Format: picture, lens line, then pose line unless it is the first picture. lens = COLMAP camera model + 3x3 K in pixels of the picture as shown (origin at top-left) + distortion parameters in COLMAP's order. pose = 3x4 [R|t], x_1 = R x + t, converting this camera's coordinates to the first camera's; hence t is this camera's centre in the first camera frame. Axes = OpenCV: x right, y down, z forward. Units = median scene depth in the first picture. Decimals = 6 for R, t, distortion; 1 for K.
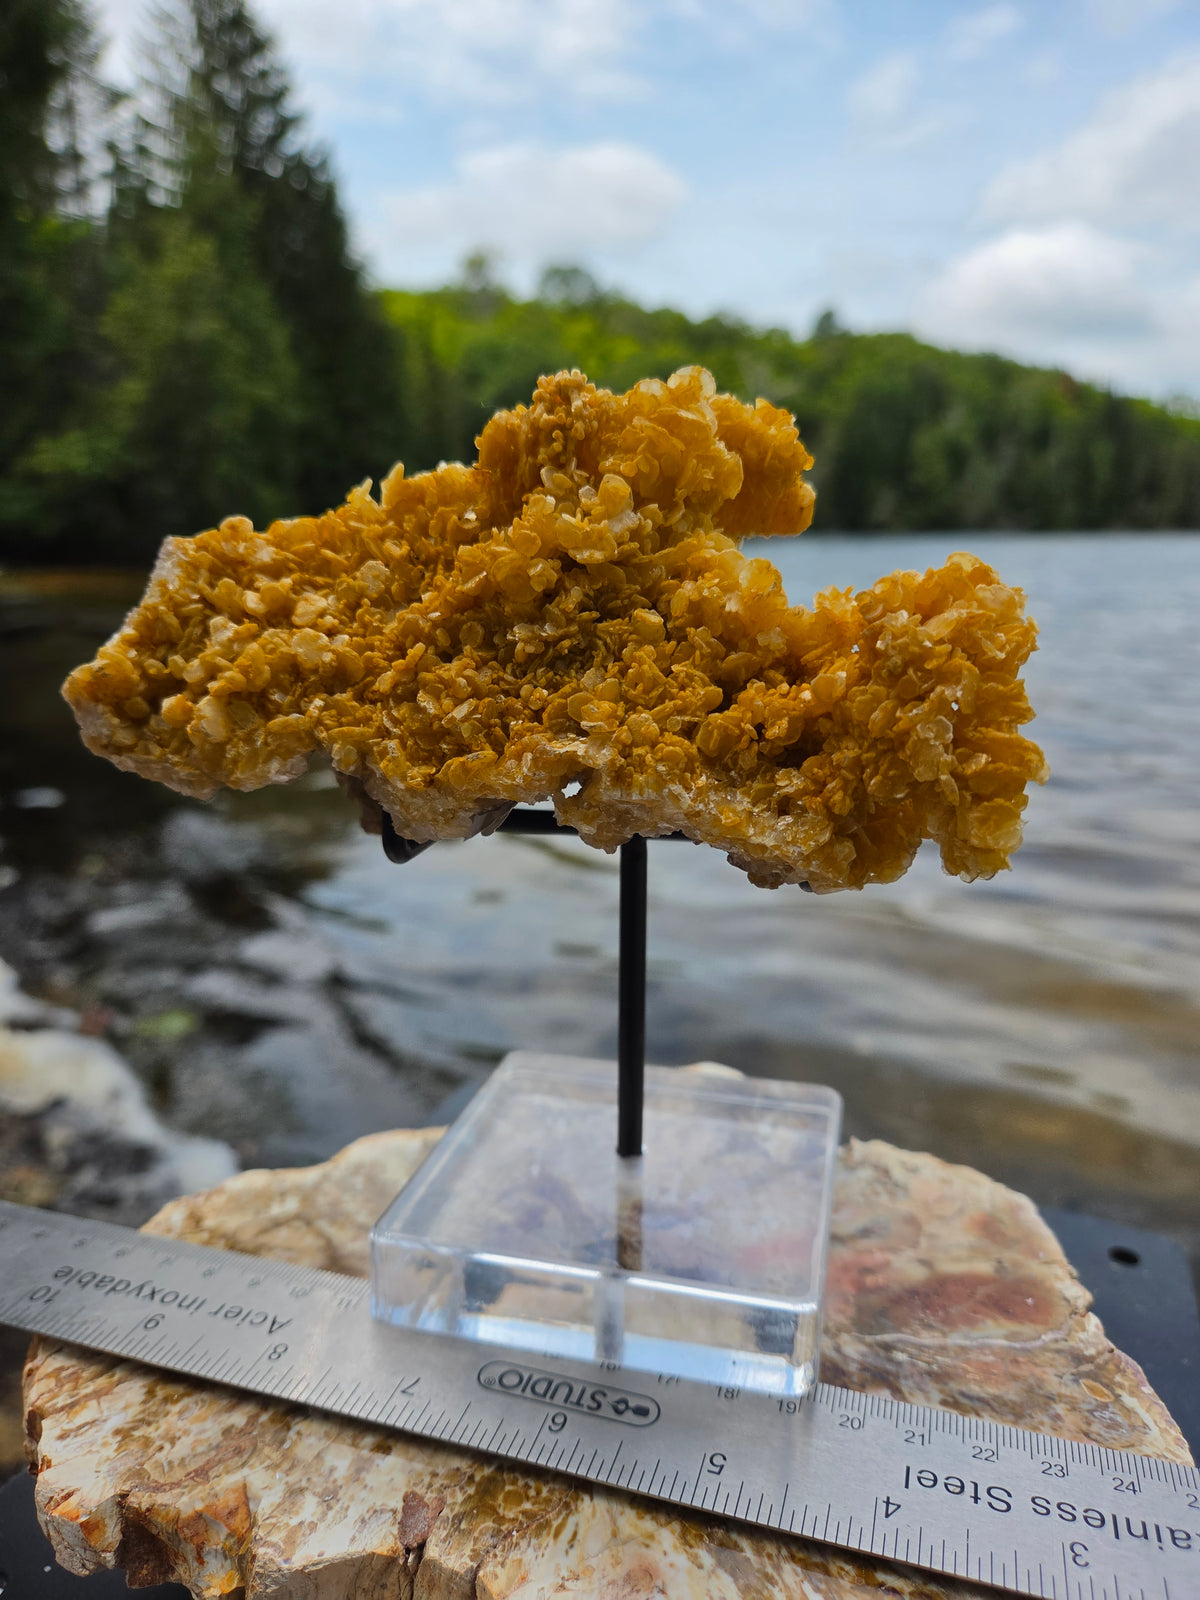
lens RADIAL K [[1176.2, 0, 571.0], [0, 1176.2, 805.8], [0, 0, 1]] dist [0.005885, -0.023836]
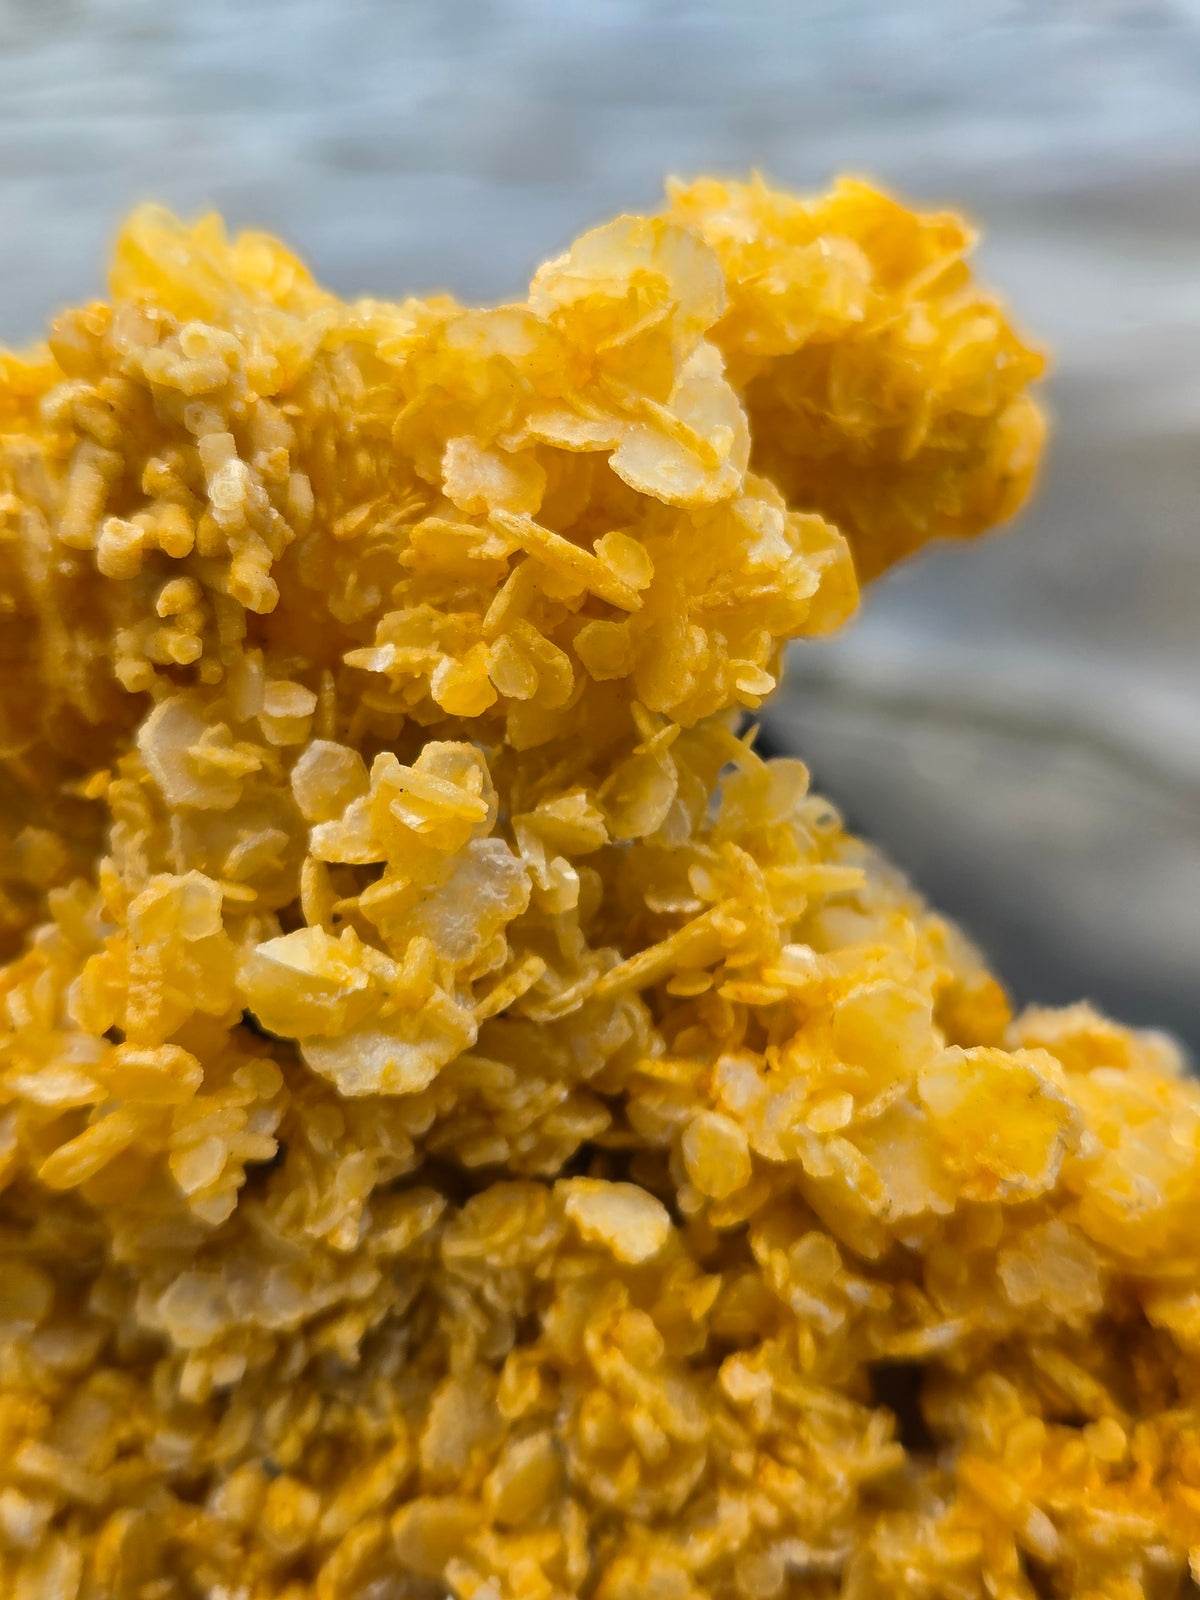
lens RADIAL K [[2530.3, 0, 581.3], [0, 2530.3, 821.2], [0, 0, 1]] dist [-0.000646, -0.265560]
pose [[0.978858, -0.178040, 0.100694, 0.011634], [0.135040, 0.932266, 0.335624, -0.449248], [-0.153628, -0.314930, 0.936599, 0.437939]]
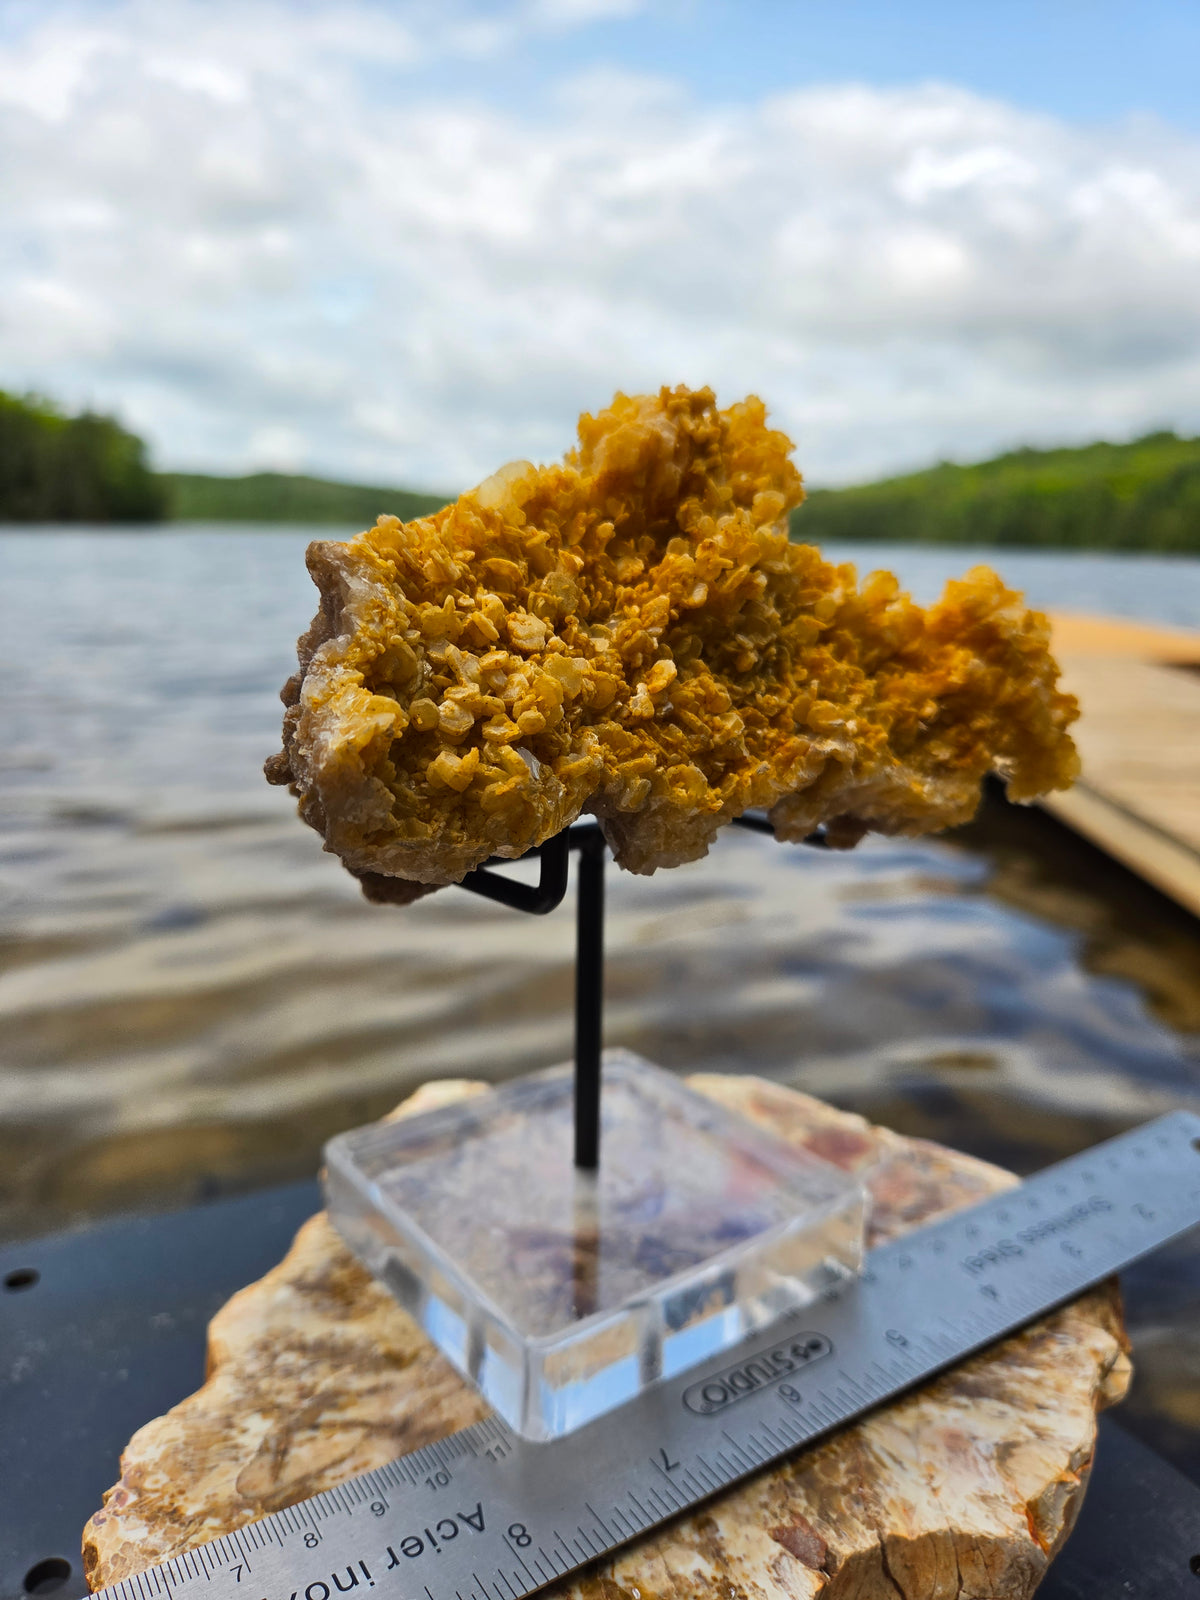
lens RADIAL K [[1181.1, 0, 631.5], [0, 1181.1, 794.9], [0, 0, 1]] dist [0.029915, -0.055173]
pose [[0.590801, -0.156102, 0.791572, -0.912762], [0.158644, 0.984427, 0.075728, -0.109472], [-0.791067, 0.080838, 0.606365, 0.464941]]
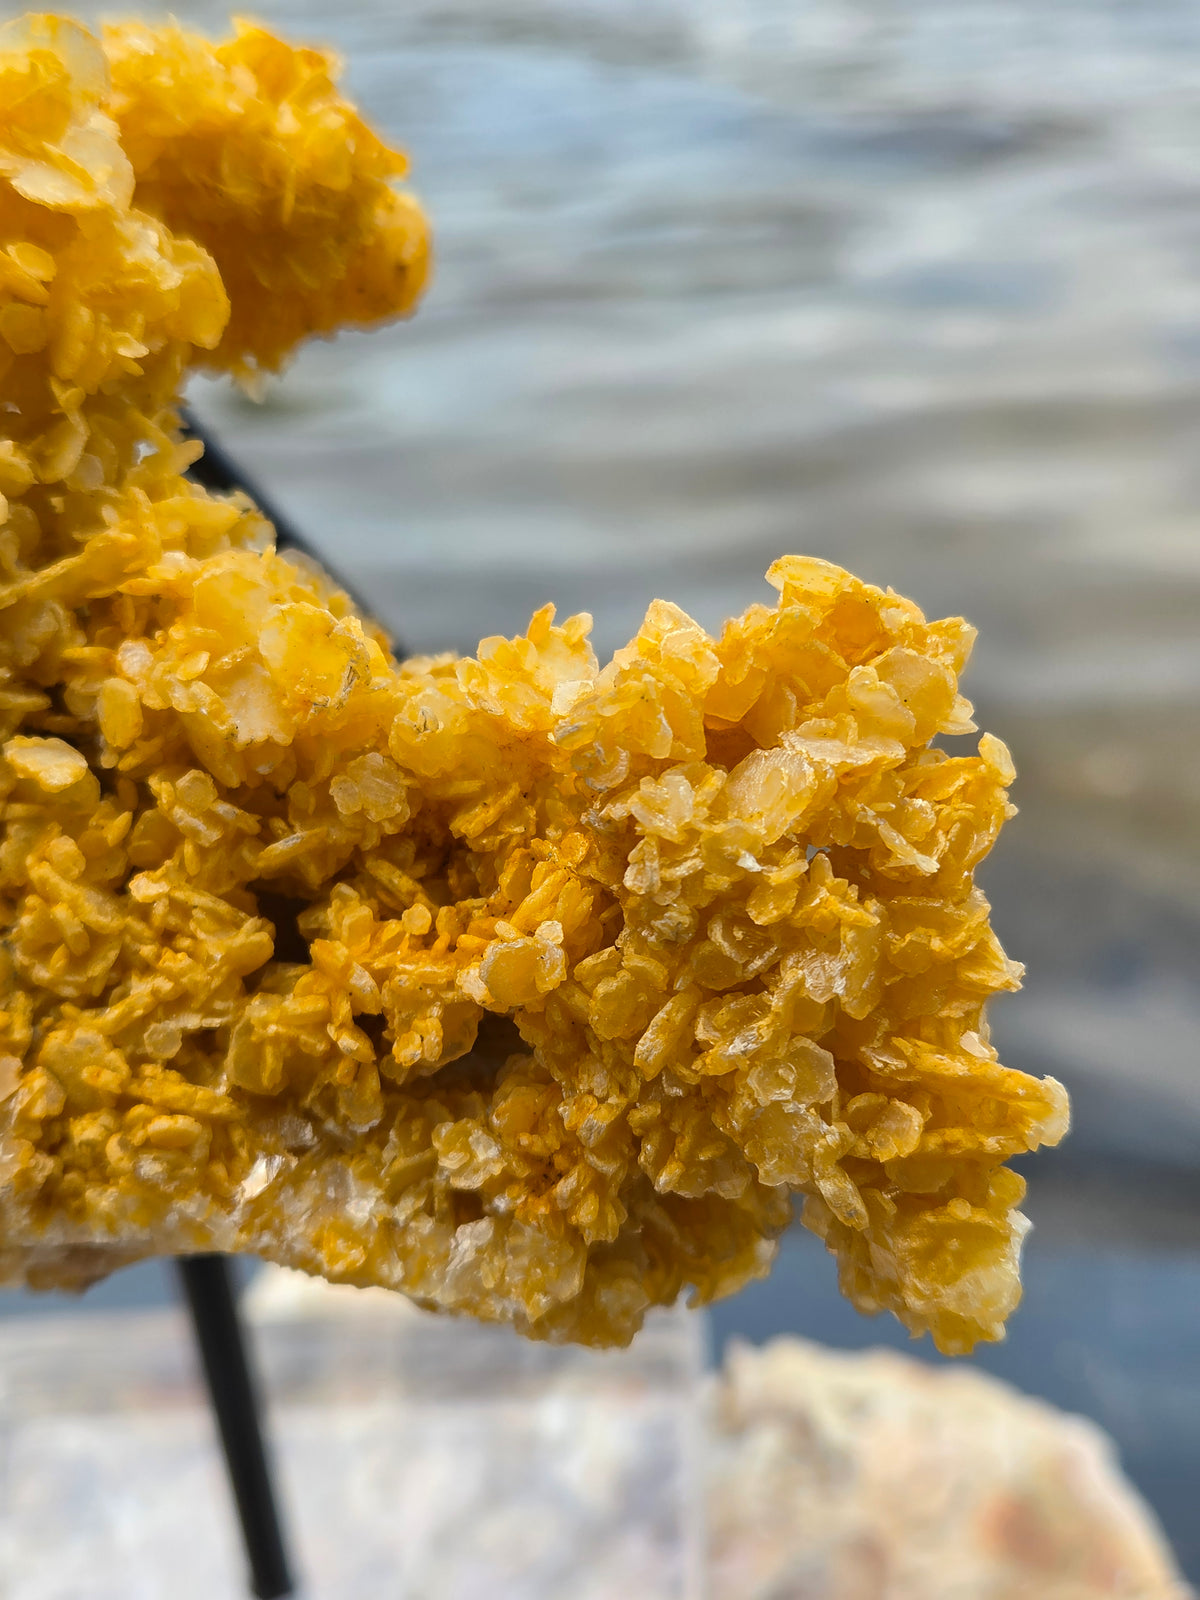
lens RADIAL K [[2421.2, 0, 600.0], [0, 2421.2, 800.0], [0, 0, 1]] dist [0.008783, -0.167670]
pose [[0.967345, -0.192050, 0.165407, 0.105220], [0.141656, 0.950803, 0.275513, -0.331282], [-0.210182, -0.243085, 0.946960, 0.207489]]
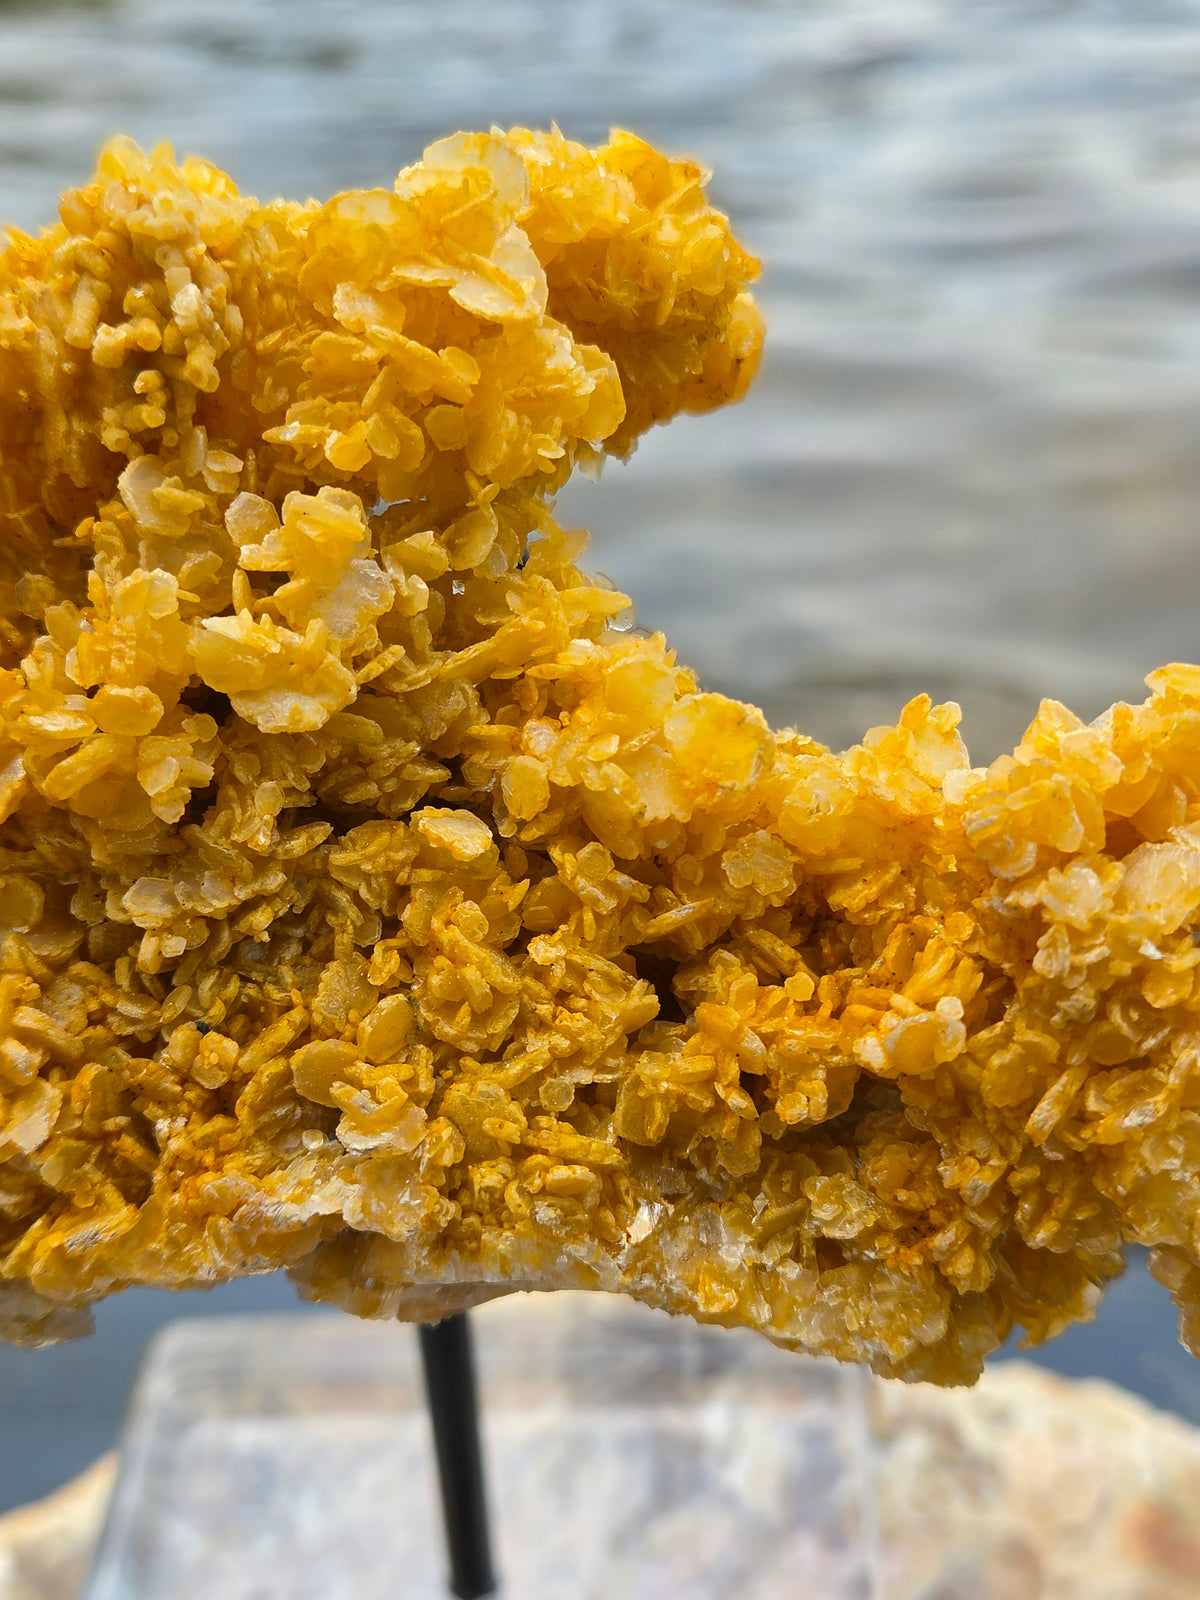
lens RADIAL K [[2395.1, 0, 600.9], [0, 2395.1, 774.7], [0, 0, 1]] dist [0.039640, -0.379703]
pose [[0.967026, -0.169480, 0.190100, -0.039105], [0.112512, 0.953934, 0.278122, -0.395231], [-0.228479, -0.247563, 0.941547, 0.202579]]
